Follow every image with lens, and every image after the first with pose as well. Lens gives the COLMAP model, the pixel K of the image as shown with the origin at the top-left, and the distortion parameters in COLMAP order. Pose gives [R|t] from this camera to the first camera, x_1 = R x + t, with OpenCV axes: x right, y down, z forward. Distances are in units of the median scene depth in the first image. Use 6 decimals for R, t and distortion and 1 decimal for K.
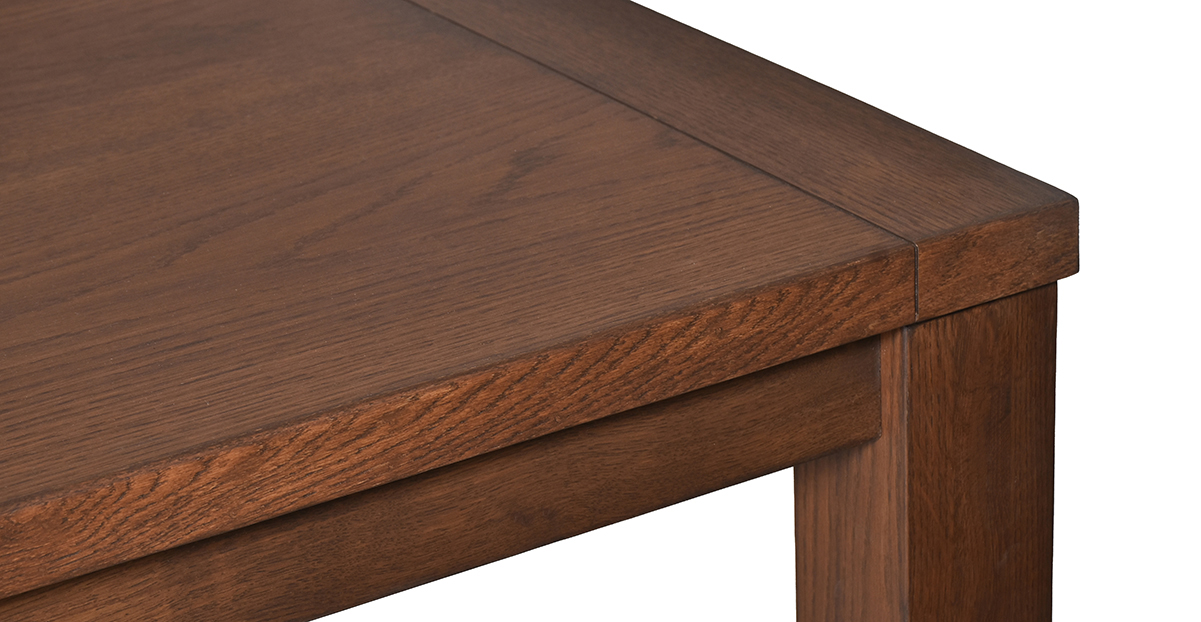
lens RADIAL K [[3758.0, 0, 600.5], [0, 3758.0, 311.0], [0, 0, 1]] dist [-0.069889, 0.927620]
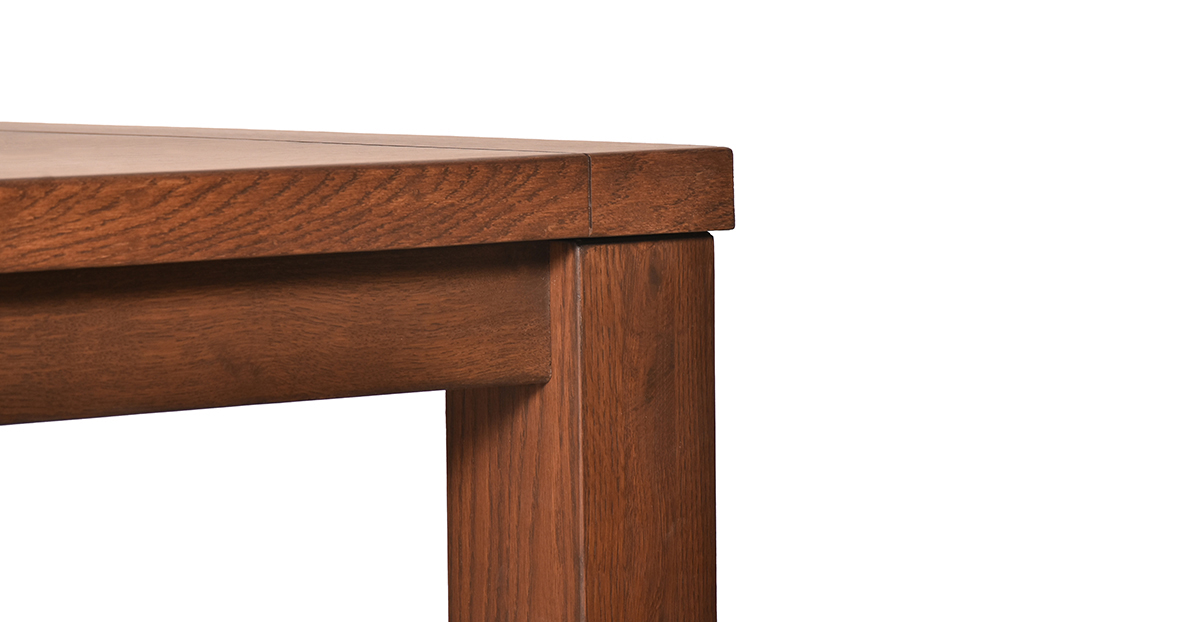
lens RADIAL K [[6237.8, 0, 600.5], [0, 6237.8, 311.0], [0, 0, 1]] dist [0.099569, 10.178364]
pose [[0.978747, 0.010710, 0.204791, -0.258294], [0.058187, 0.943088, -0.327413, 0.576249], [-0.196642, 0.332370, 0.922422, -0.540915]]
